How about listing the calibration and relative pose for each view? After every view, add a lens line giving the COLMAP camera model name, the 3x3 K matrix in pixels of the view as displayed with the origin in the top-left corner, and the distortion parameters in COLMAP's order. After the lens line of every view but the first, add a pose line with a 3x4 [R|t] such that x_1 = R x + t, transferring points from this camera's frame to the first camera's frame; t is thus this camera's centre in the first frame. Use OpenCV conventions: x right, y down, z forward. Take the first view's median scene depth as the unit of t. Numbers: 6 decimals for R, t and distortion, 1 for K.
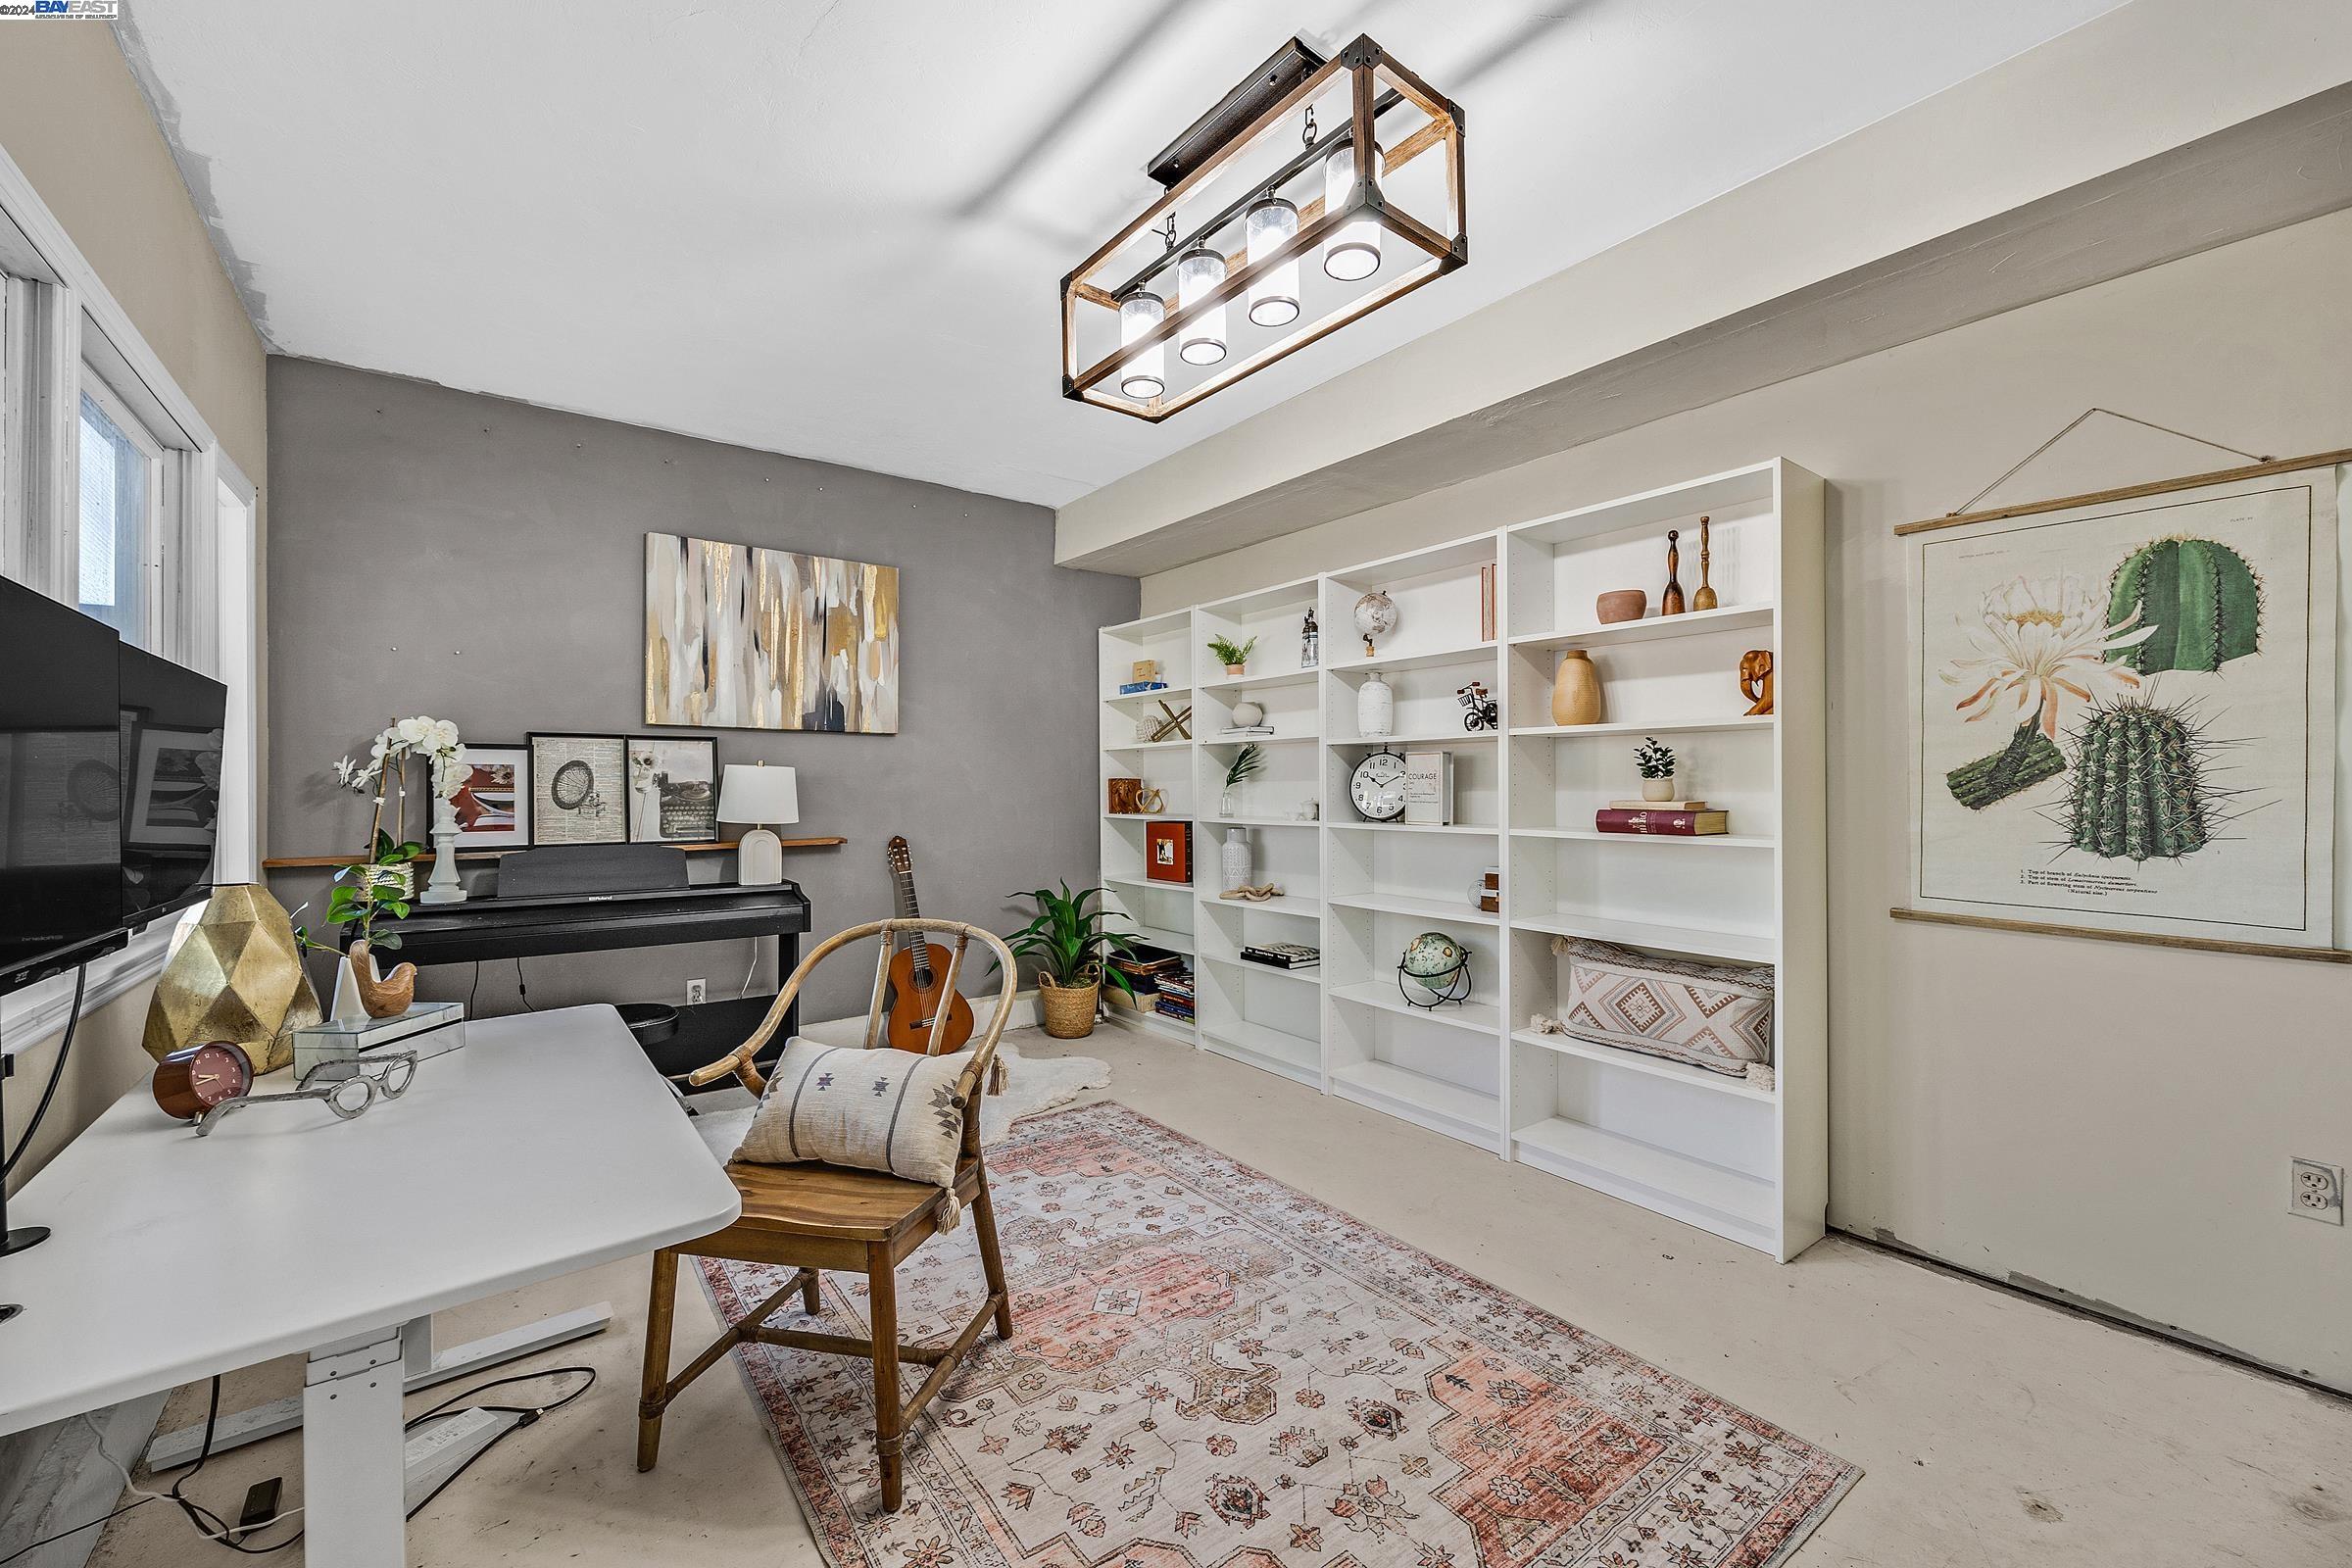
lens RADIAL K [[940.7, 0, 1174.0], [0, 940.7, 783.5], [0, 0, 1]] dist [-0.003443, -0.000341]
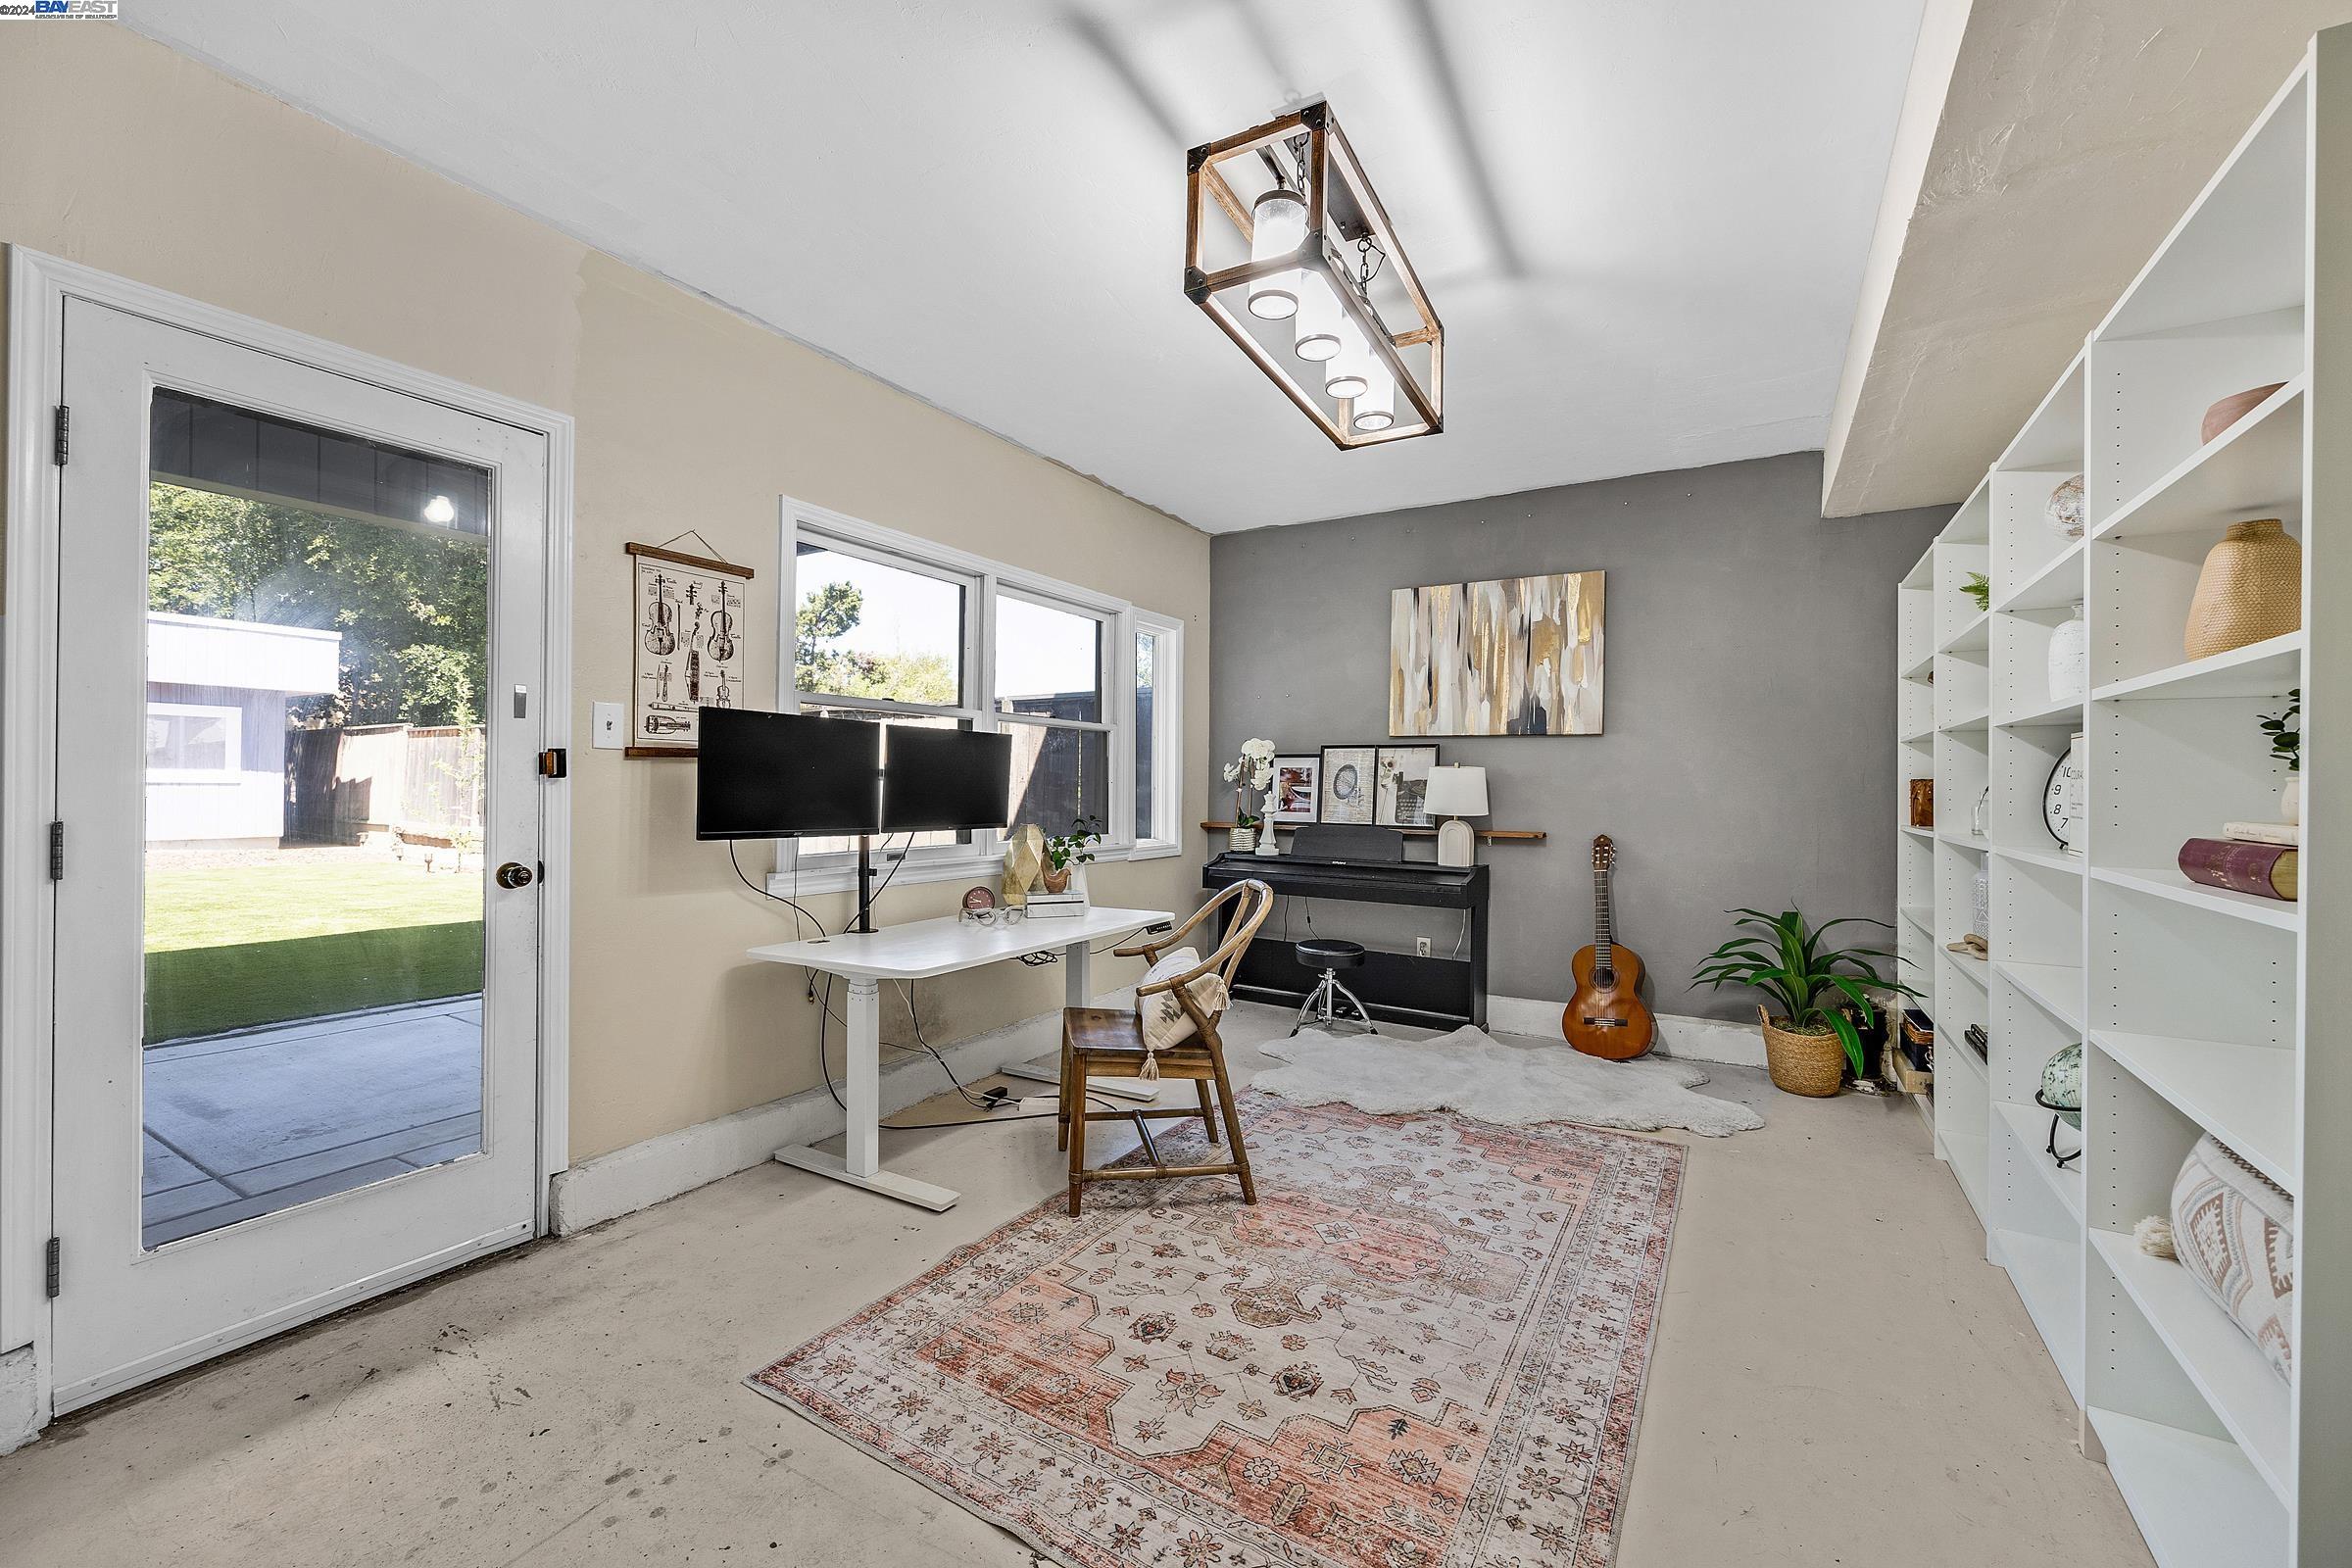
lens RADIAL K [[940.7, 0, 1178.3], [0, 940.7, 779.5], [0, 0, 1]] dist [-0.003443, -0.000341]
pose [[0.377612, 0.003684, -0.925957, 0.588085], [-0.009115, 0.999958, 0.000261, 0.000011], [0.925919, 0.008342, 0.377630, 0.242919]]
